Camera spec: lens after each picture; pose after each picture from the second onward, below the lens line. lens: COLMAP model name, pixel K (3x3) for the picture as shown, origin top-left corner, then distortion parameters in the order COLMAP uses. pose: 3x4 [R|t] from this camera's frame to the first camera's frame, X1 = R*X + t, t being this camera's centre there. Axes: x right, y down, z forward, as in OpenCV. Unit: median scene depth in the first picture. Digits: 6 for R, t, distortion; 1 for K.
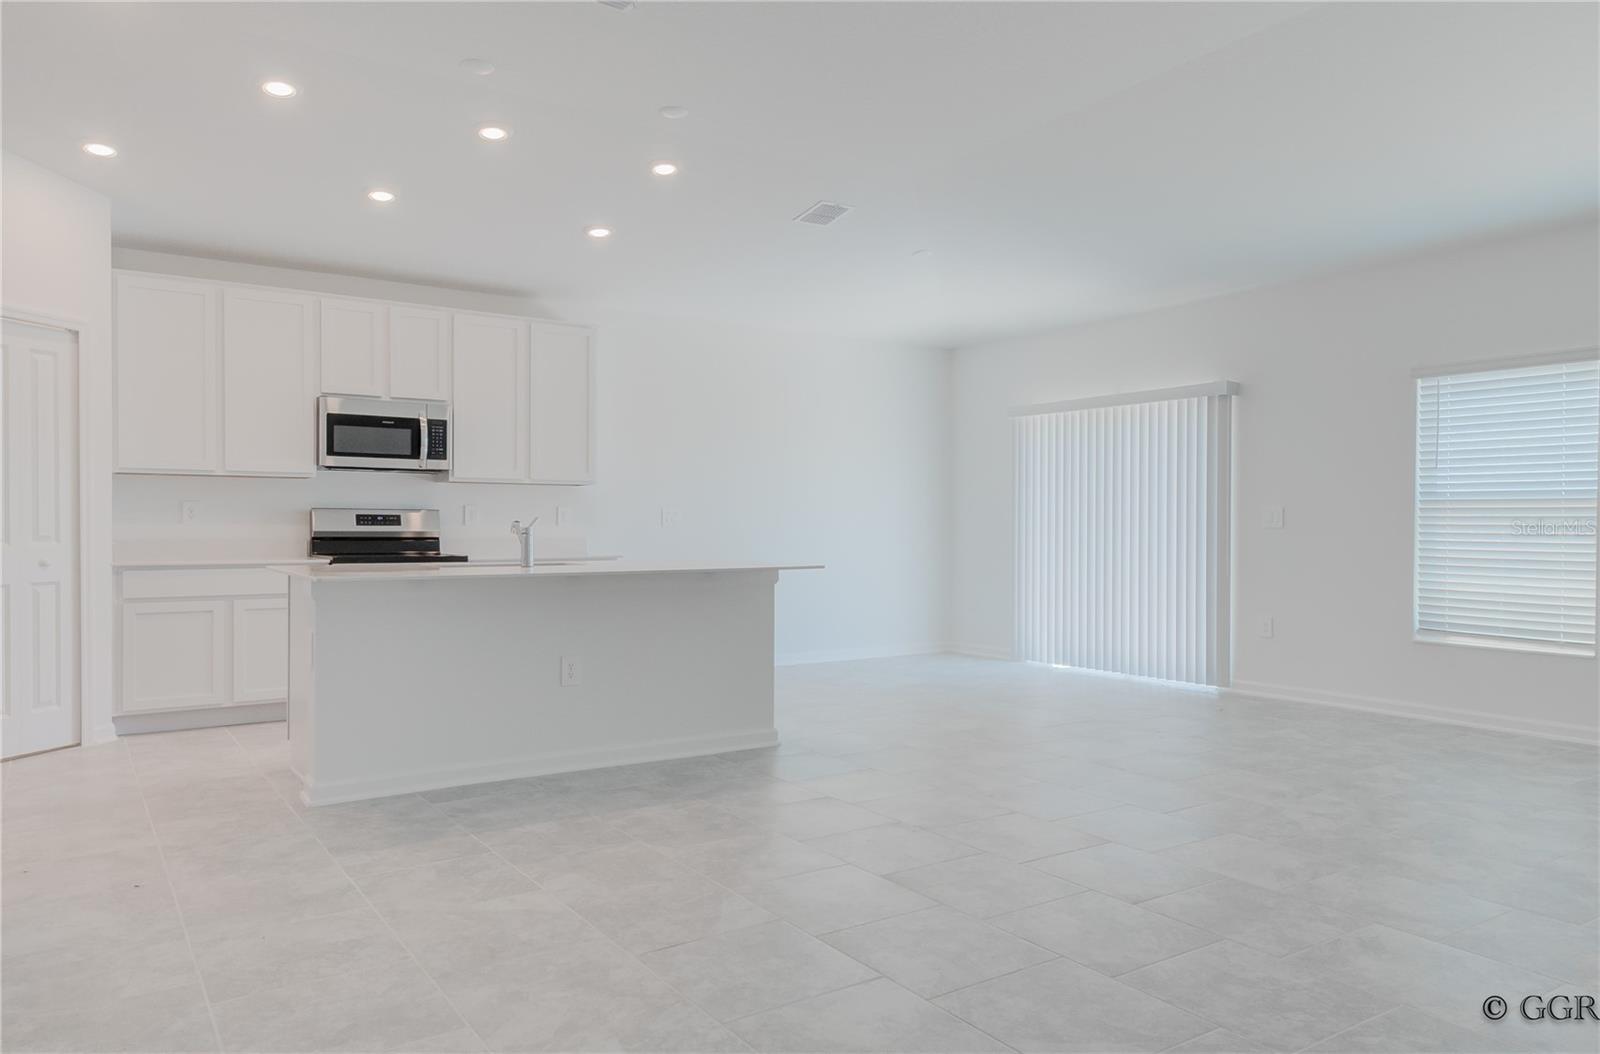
lens RADIAL K [[1099.5, 0, 807.3], [0, 1099.5, 522.0], [0, 0, 1]] dist [0.001113, 0.021463]
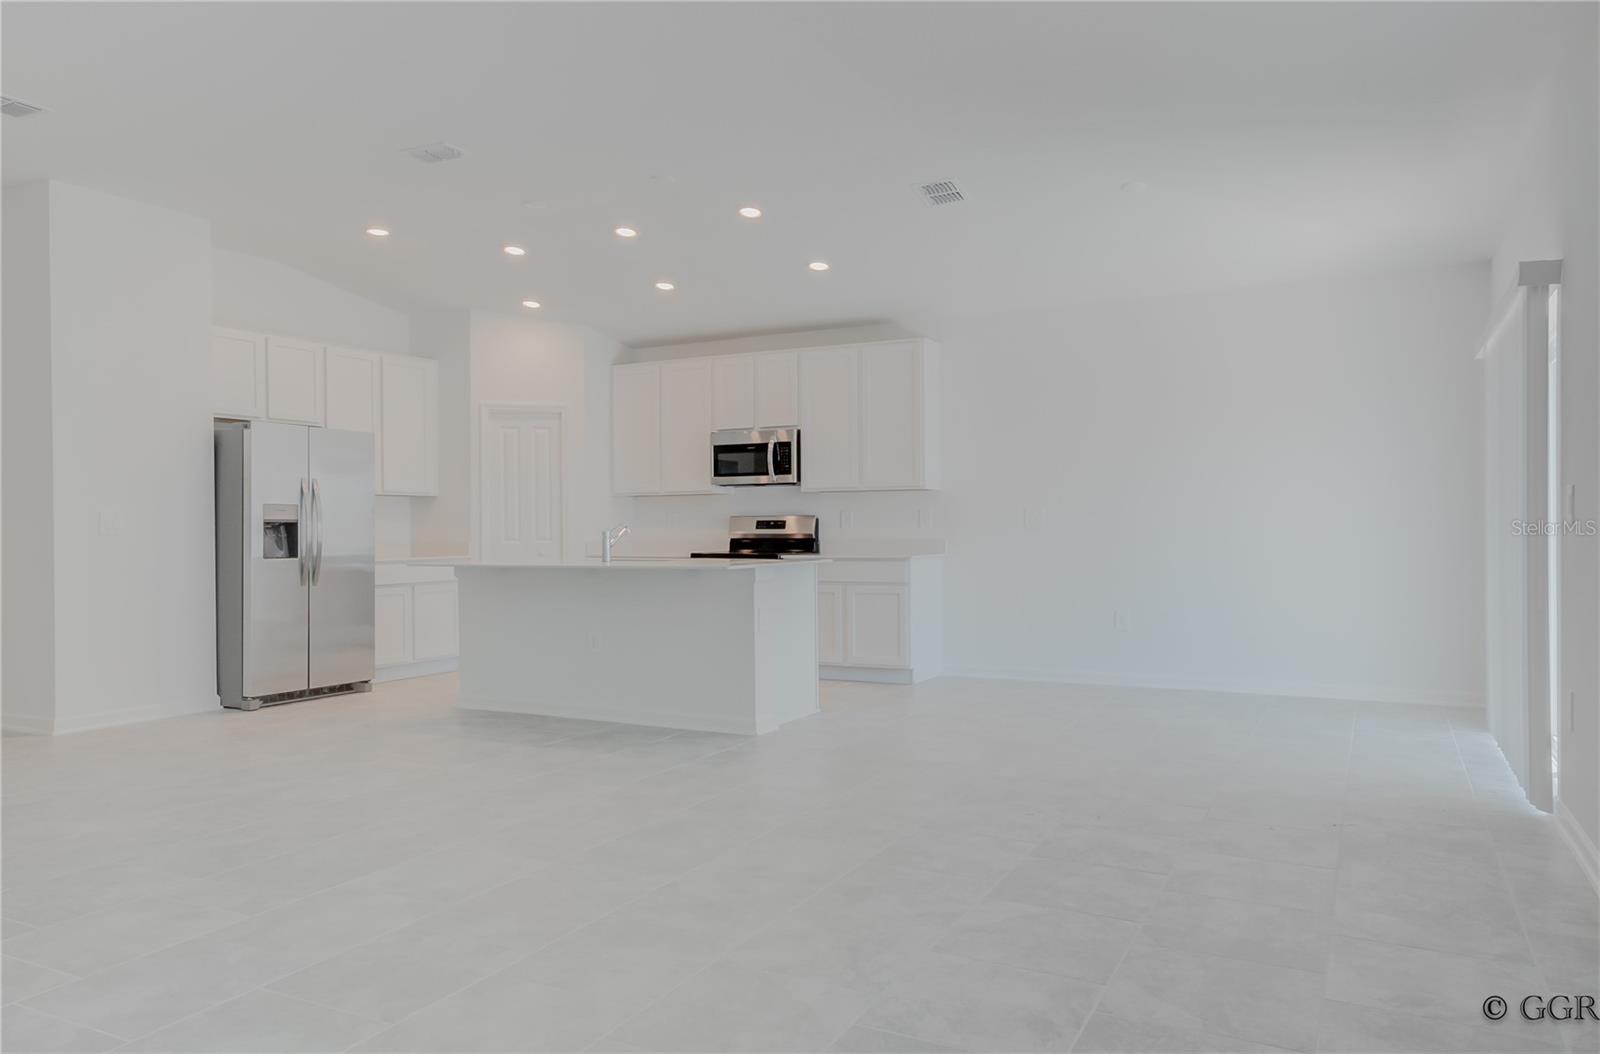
lens RADIAL K [[1099.5, 0, 806.5], [0, 1099.5, 520.5], [0, 0, 1]] dist [0.001113, 0.021463]
pose [[0.465884, -0.011792, -0.884767, 0.771911], [0.010983, 0.999911, -0.007543, 0.003672], [0.884778, -0.006203, 0.465972, 0.457034]]
